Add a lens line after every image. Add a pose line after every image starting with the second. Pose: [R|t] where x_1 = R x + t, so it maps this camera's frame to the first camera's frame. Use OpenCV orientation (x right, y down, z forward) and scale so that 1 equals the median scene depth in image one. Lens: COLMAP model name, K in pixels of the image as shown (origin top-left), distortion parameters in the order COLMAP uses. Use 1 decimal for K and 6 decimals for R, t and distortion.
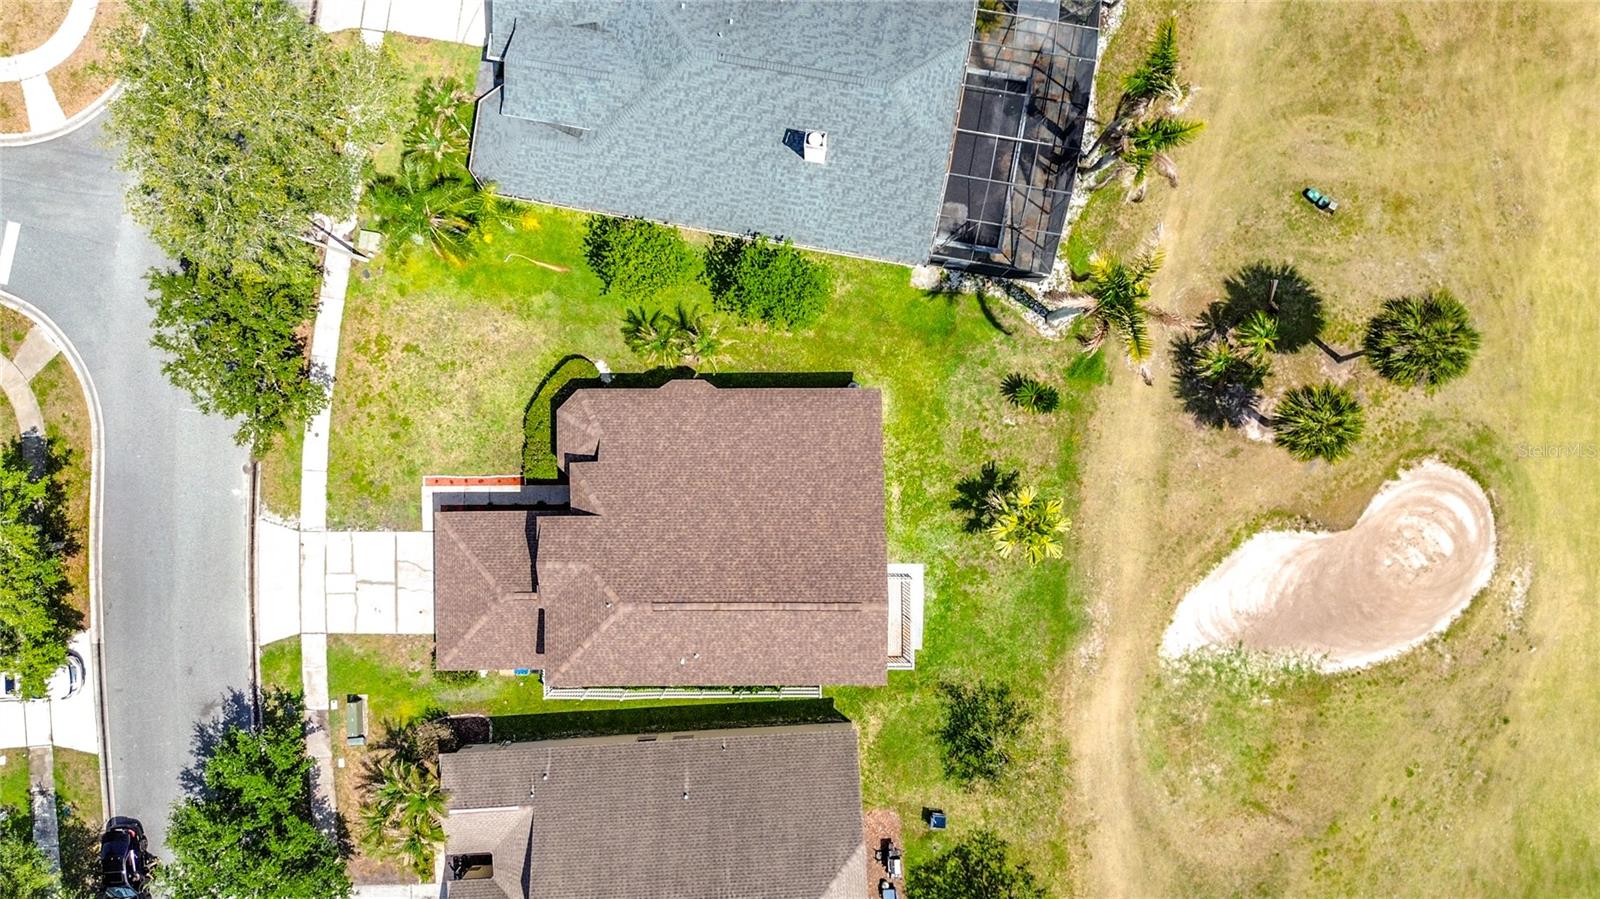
lens RADIAL K [[1174.8, 0, 795.9], [0, 1174.8, 425.1], [0, 0, 1]] dist [0.088390, -0.117287]
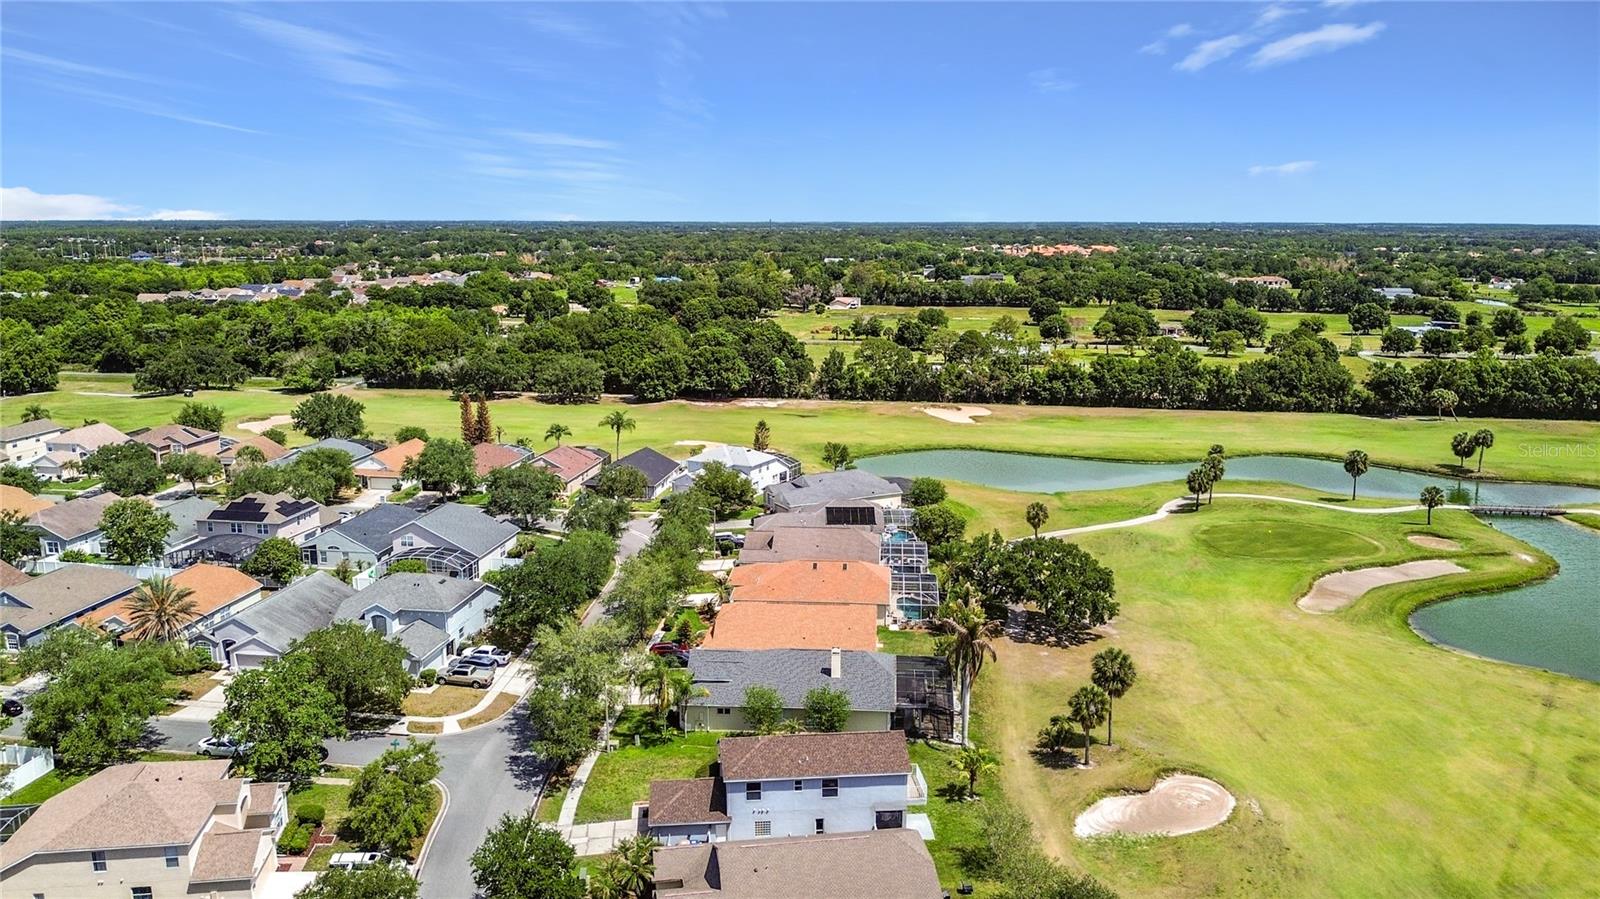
lens RADIAL K [[1222.9, 0, 800.0], [0, 1222.9, 449.5], [0, 0, 1]] dist [-0.022618, -0.001714]
pose [[0.994904, 0.005833, 0.100656, -0.256564], [0.098372, 0.162715, -0.981757, 1.759668], [-0.022105, 0.986656, 0.161313, 0.192855]]
